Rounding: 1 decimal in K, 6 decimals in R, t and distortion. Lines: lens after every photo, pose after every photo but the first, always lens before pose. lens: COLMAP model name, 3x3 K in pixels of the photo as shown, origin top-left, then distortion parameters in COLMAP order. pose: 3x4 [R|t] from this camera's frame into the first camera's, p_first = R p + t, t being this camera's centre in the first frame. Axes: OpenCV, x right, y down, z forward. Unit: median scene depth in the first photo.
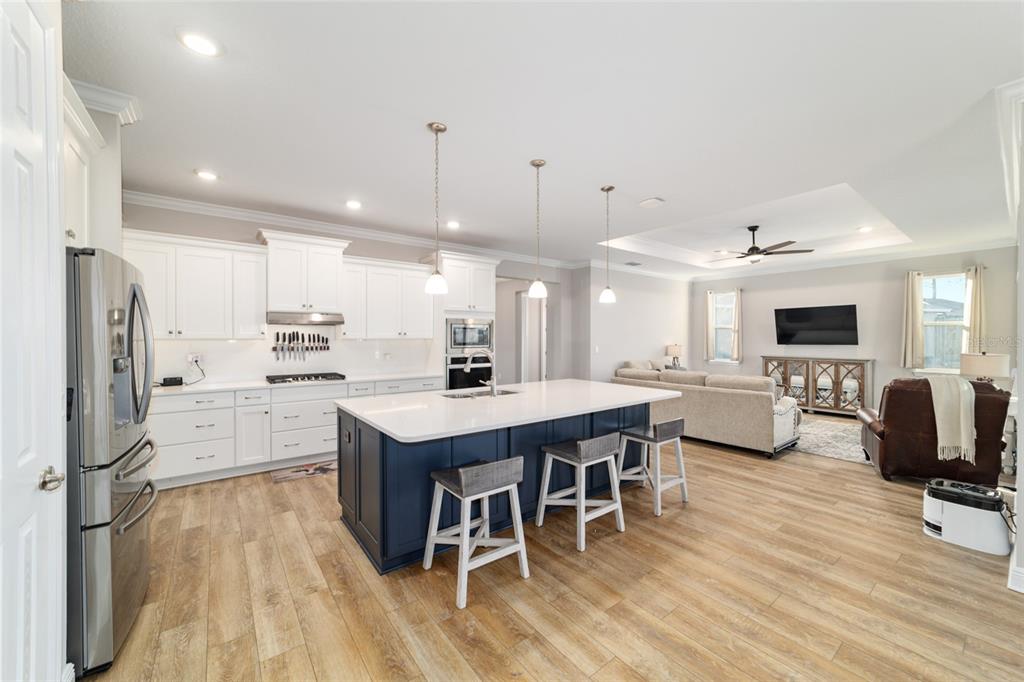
lens RADIAL K [[392.5, 0, 511.1], [0, 392.5, 339.5], [0, 0, 1]] dist [-0.010829, 0.003264]
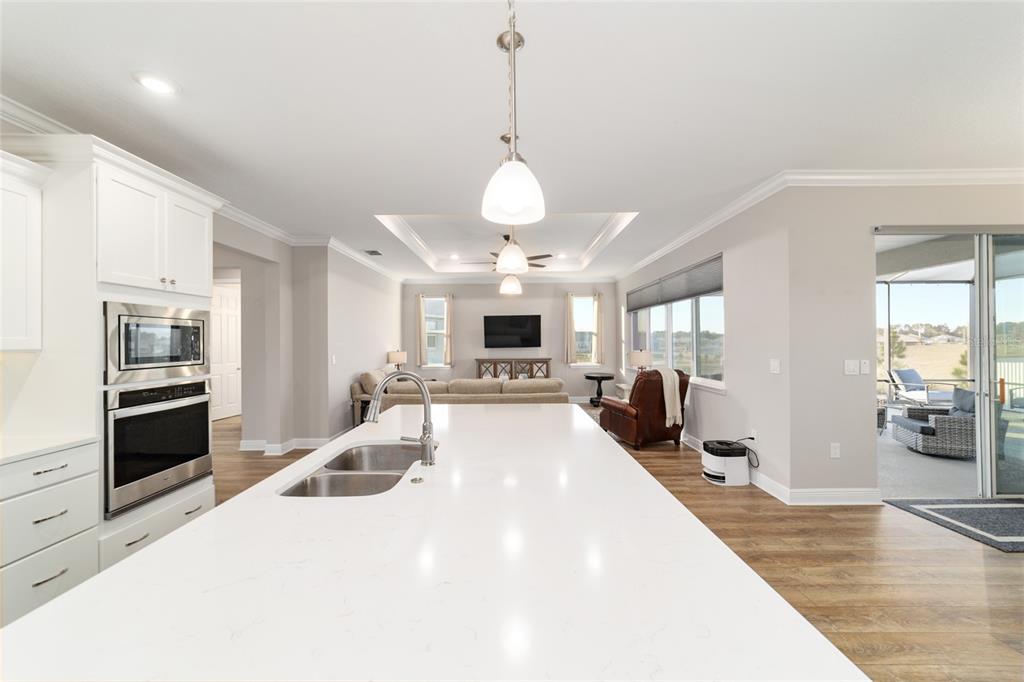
lens RADIAL K [[392.5, 0, 511.3], [0, 392.5, 338.5], [0, 0, 1]] dist [-0.010829, 0.003264]
pose [[0.600476, -0.001385, 0.799642, -0.245552], [0.016305, 0.999812, -0.010512, -0.002086], [-0.799477, 0.019351, 0.600386, 0.411271]]
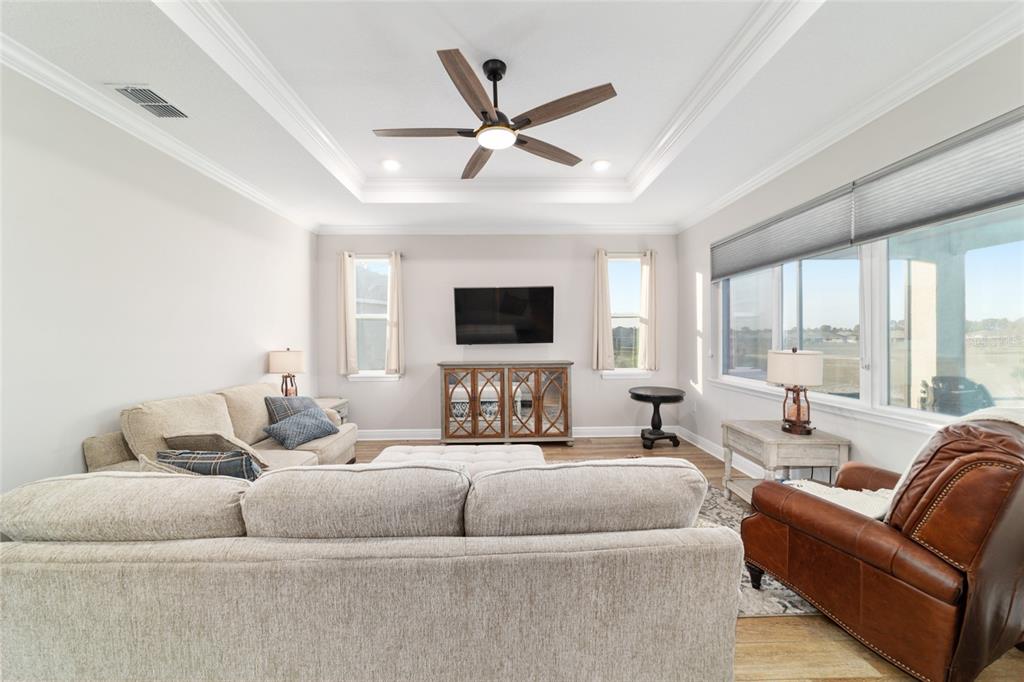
lens RADIAL K [[392.5, 0, 507.8], [0, 392.5, 337.1], [0, 0, 1]] dist [-0.010829, 0.003264]
pose [[0.589233, -0.006611, 0.807936, 0.321273], [0.015664, 0.999872, -0.003242, 0.006571], [-0.807811, 0.014566, 0.589261, 0.838020]]
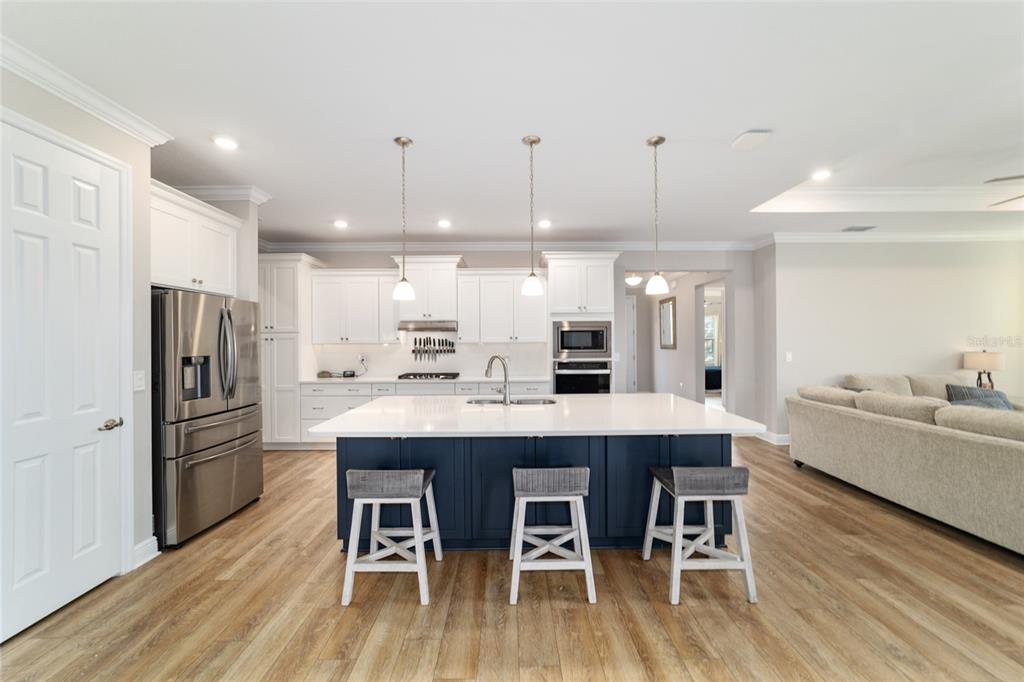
lens RADIAL K [[392.5, 0, 509.3], [0, 392.5, 338.0], [0, 0, 1]] dist [-0.010829, 0.003264]
pose [[0.800360, -0.009570, -0.599444, 0.335901], [0.002783, 0.999921, -0.012247, -0.001779], [0.599514, 0.008134, 0.800323, 0.171580]]
